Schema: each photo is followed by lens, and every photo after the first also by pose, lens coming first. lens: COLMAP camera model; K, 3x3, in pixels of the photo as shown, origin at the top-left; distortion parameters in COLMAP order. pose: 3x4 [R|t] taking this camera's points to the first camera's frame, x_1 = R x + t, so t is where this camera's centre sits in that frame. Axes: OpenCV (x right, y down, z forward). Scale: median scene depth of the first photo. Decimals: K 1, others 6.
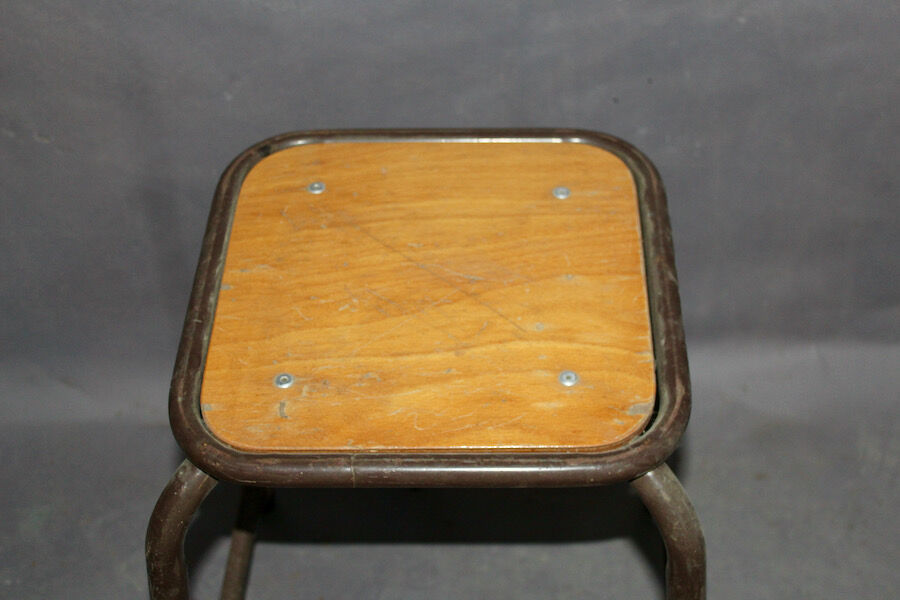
lens RADIAL K [[1390.0, 0, 450.0], [0, 1390.0, 300.0], [0, 0, 1]] dist [-0.004529, 0.121553]
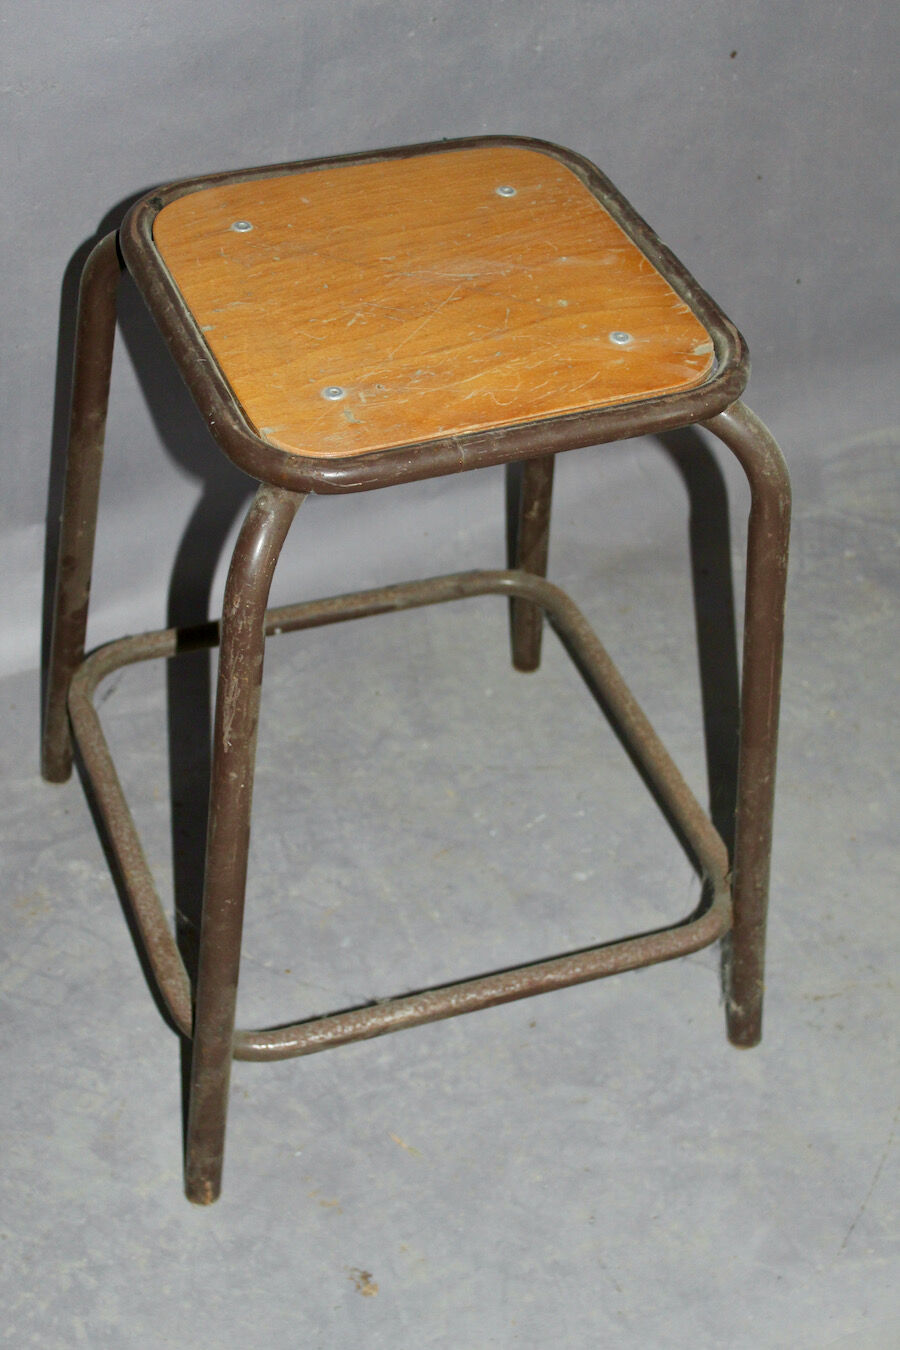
lens RADIAL K [[2085.1, 0, 450.0], [0, 2085.1, 675.0], [0, 0, 1]] dist [-0.004529, 0.121553]
pose [[0.917555, -0.210893, 0.337071, -0.518185], [0.224745, 0.974415, -0.002132, 0.243374], [-0.327998, 0.077712, 0.941477, -0.258822]]
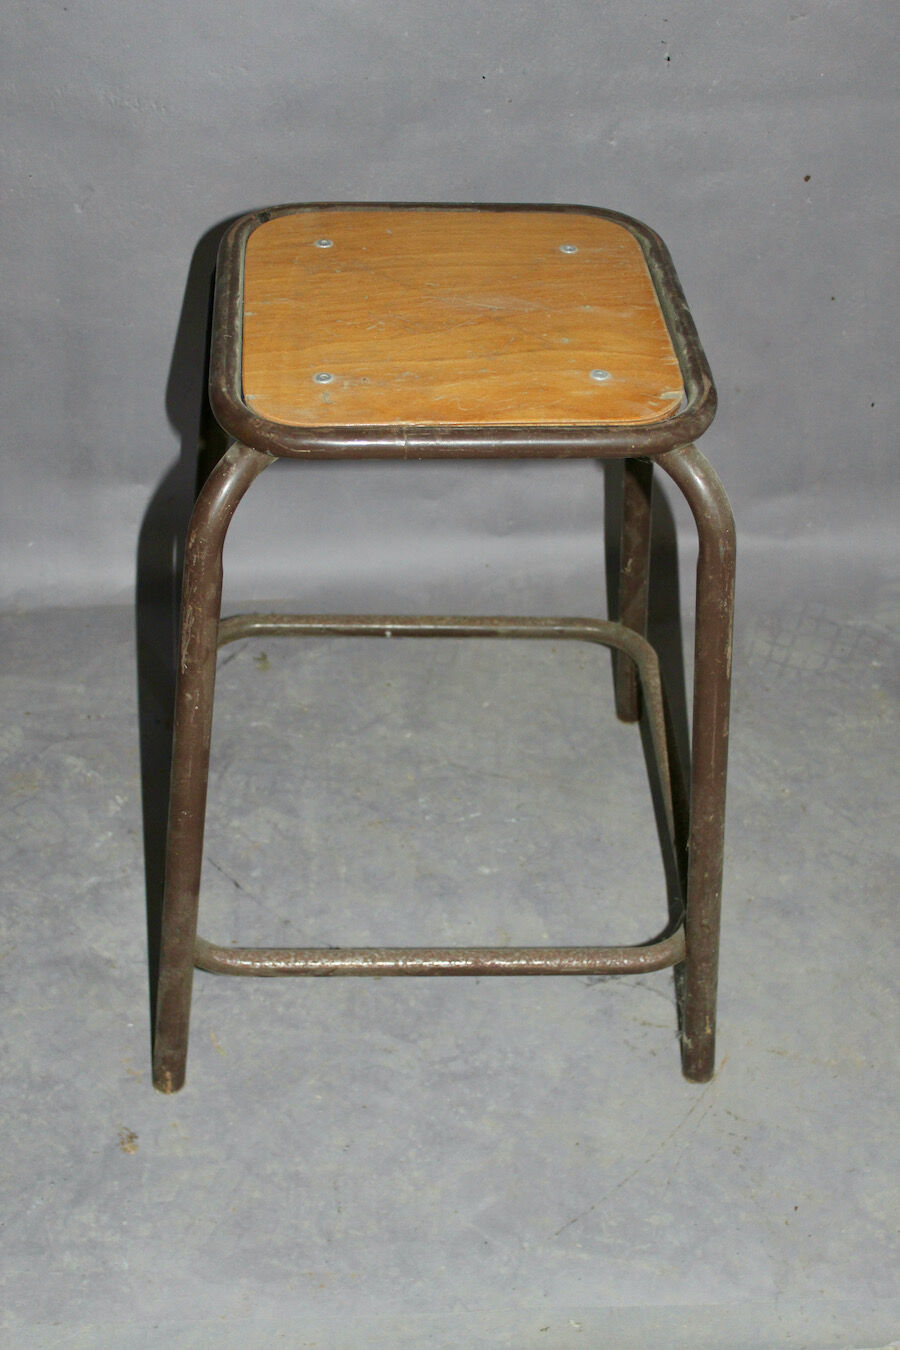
lens RADIAL K [[1856.8, 0, 450.0], [0, 1856.8, 675.0], [0, 0, 1]] dist [-0.018870, 0.041839]
pose [[0.993320, -0.010641, 0.114902, -0.178157], [0.021809, 0.995106, -0.096375, 0.390200], [-0.113315, 0.098237, 0.988691, -0.316494]]
